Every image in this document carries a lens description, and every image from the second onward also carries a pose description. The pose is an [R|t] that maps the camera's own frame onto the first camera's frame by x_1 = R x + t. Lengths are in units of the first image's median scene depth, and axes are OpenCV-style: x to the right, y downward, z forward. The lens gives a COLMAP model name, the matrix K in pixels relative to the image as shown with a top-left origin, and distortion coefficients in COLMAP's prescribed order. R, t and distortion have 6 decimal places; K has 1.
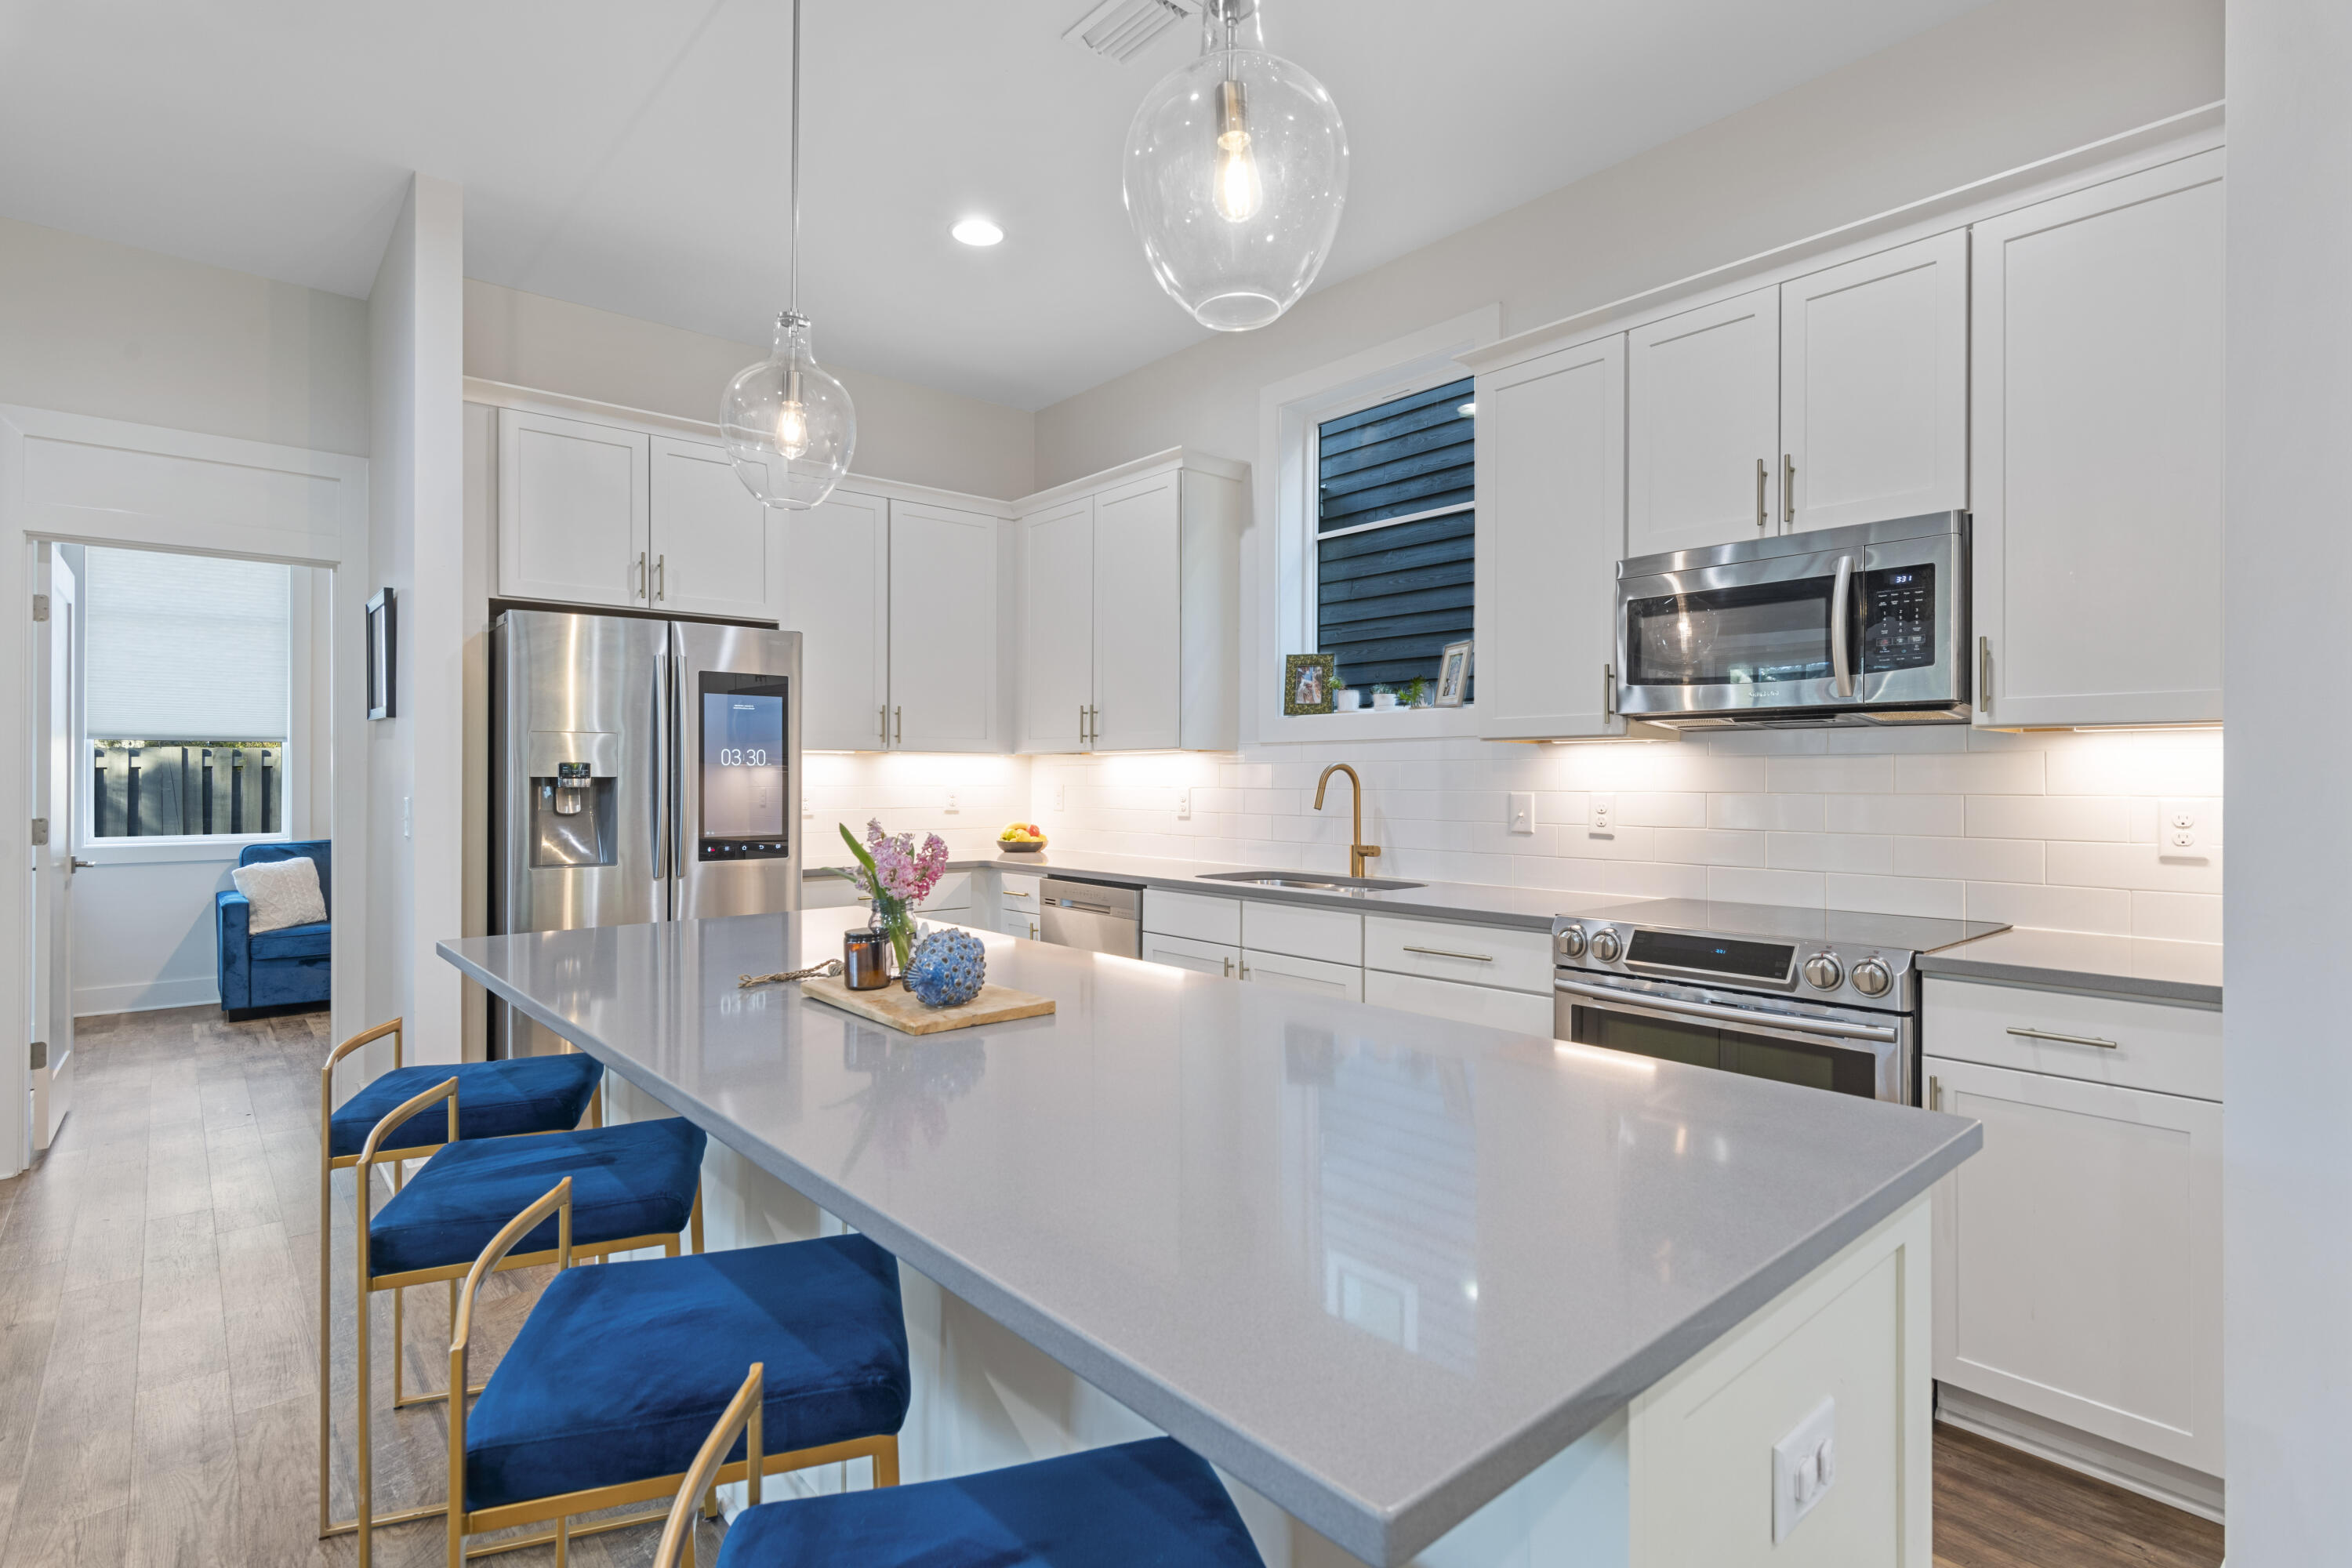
lens RADIAL K [[1153.4, 0, 1172.2], [0, 1153.4, 782.8], [0, 0, 1]] dist [0.004000, -0.000176]
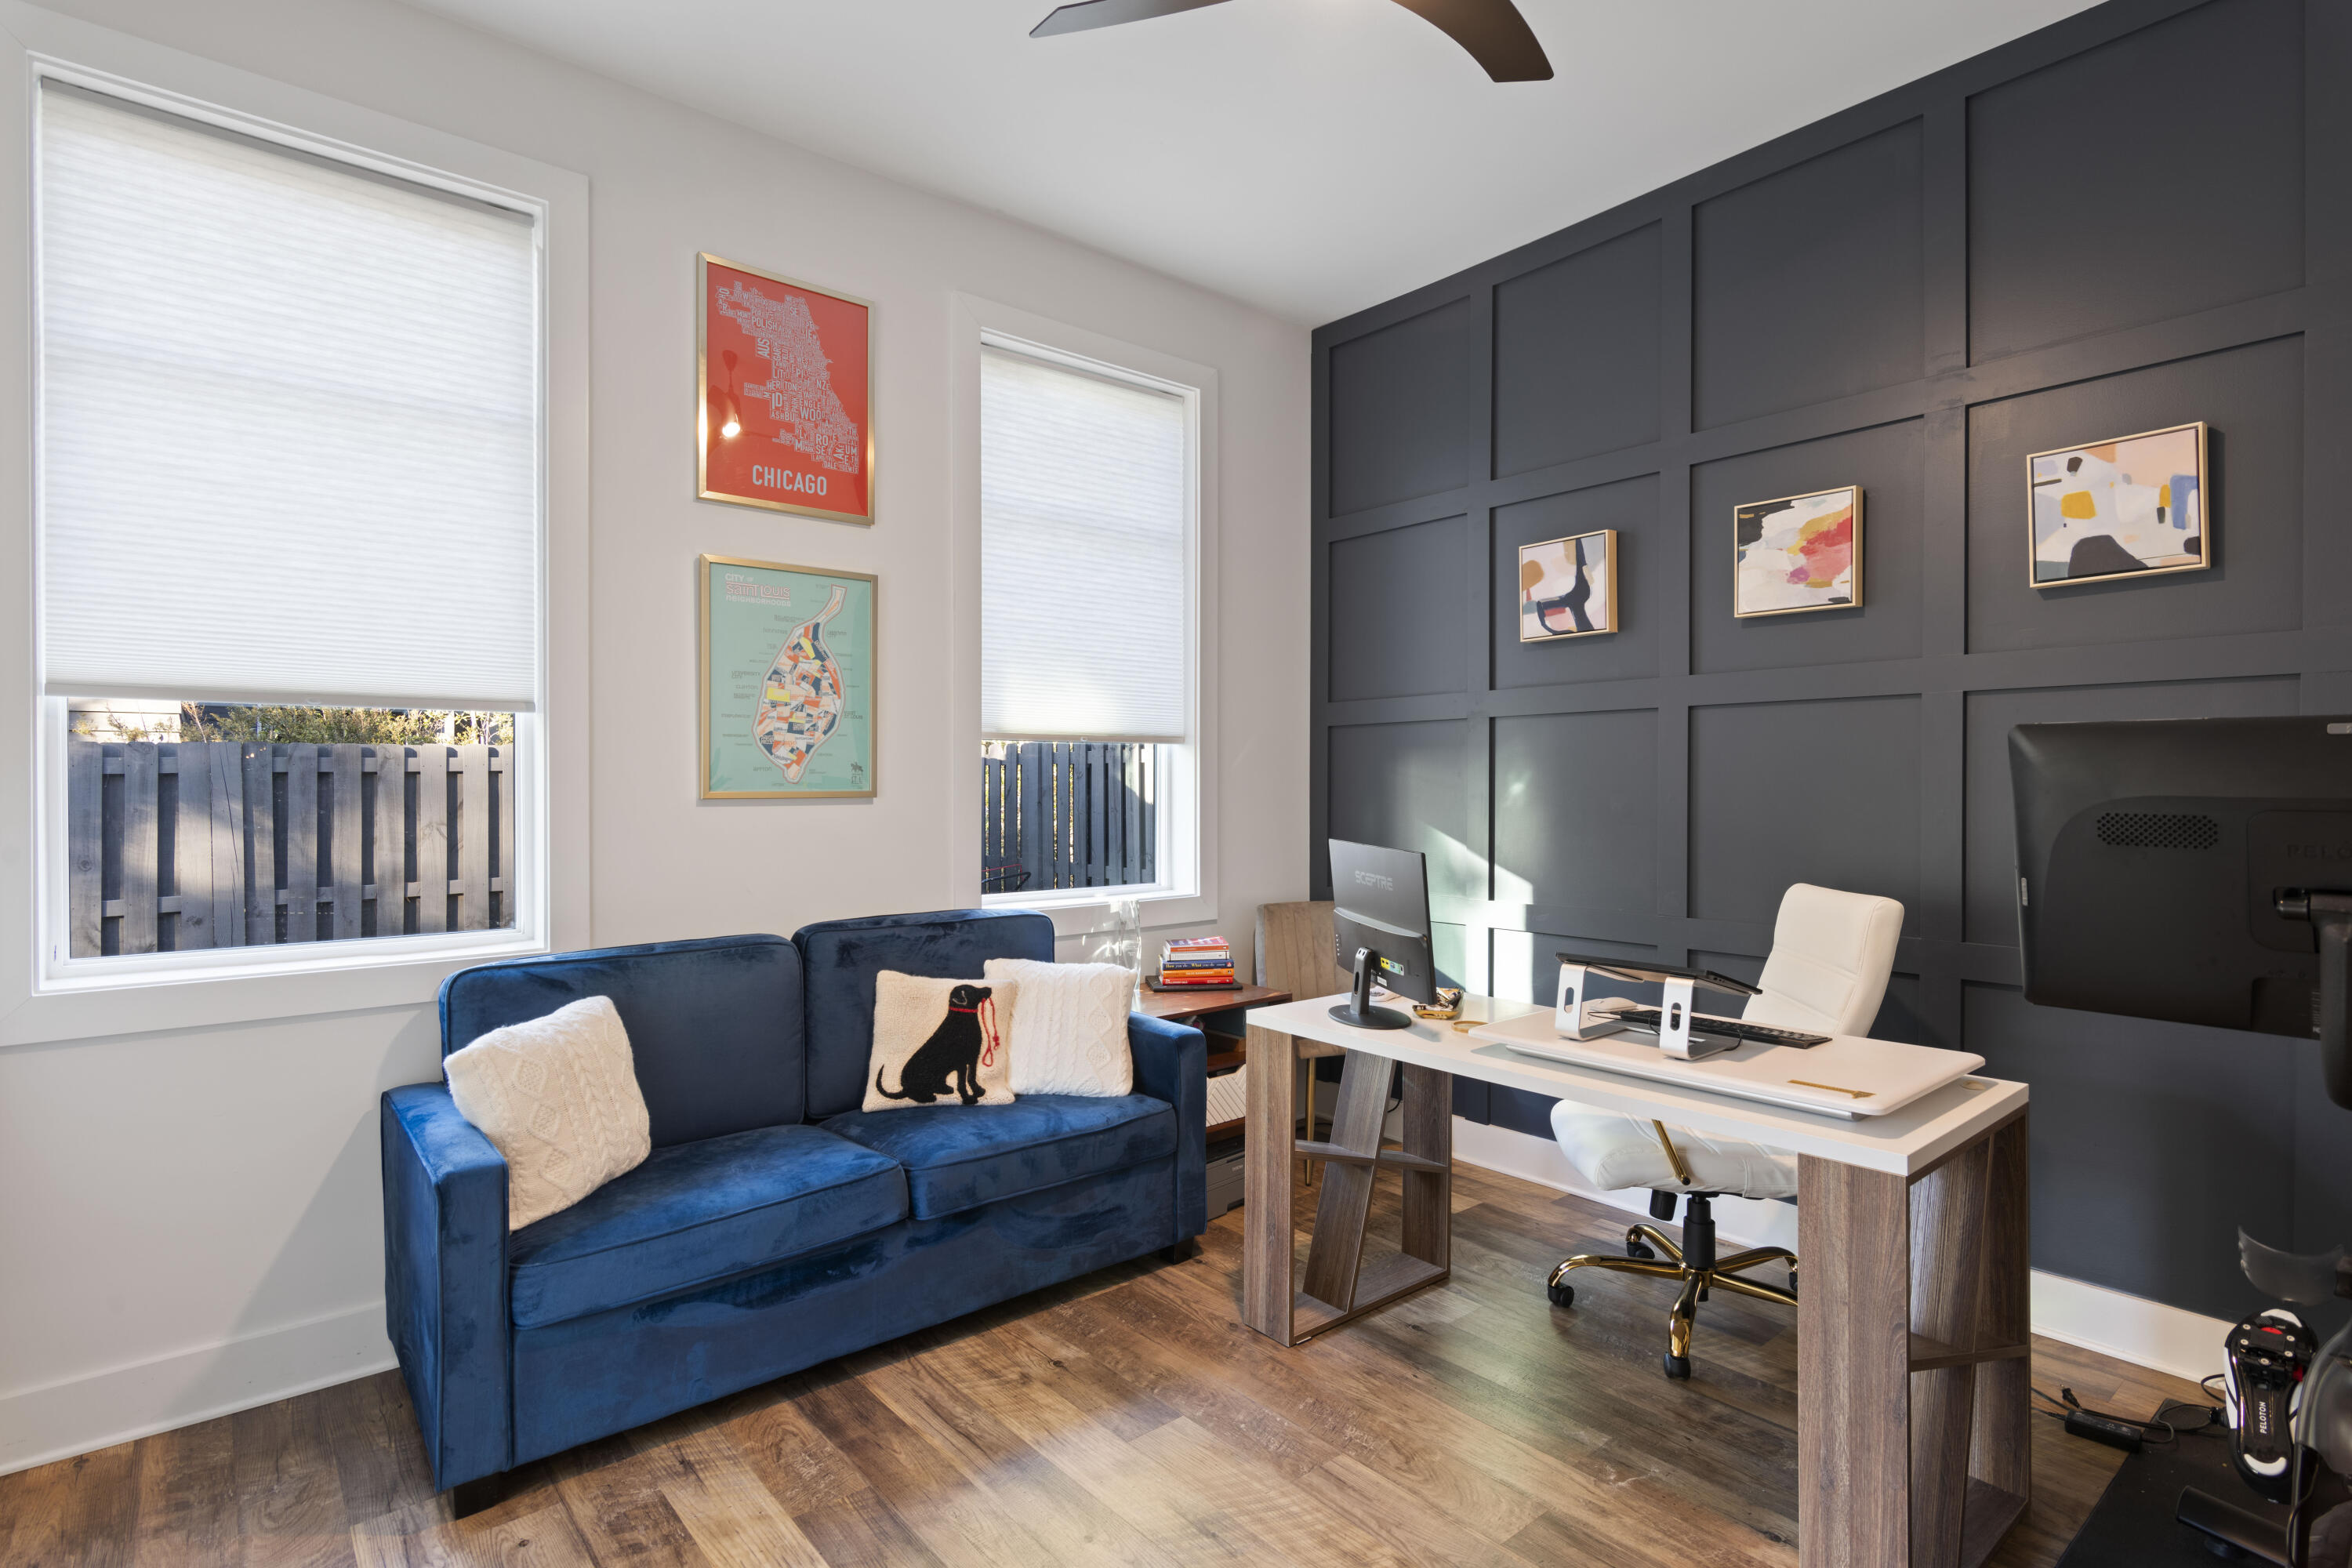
lens RADIAL K [[1153.4, 0, 1180.9], [0, 1153.4, 782.5], [0, 0, 1]] dist [0.004000, -0.000176]
pose [[0.999971, -0.007013, -0.002814, -0.549412], [0.007024, 0.999968, 0.003901, -0.009708], [0.002787, -0.003921, 0.999988, 0.604401]]
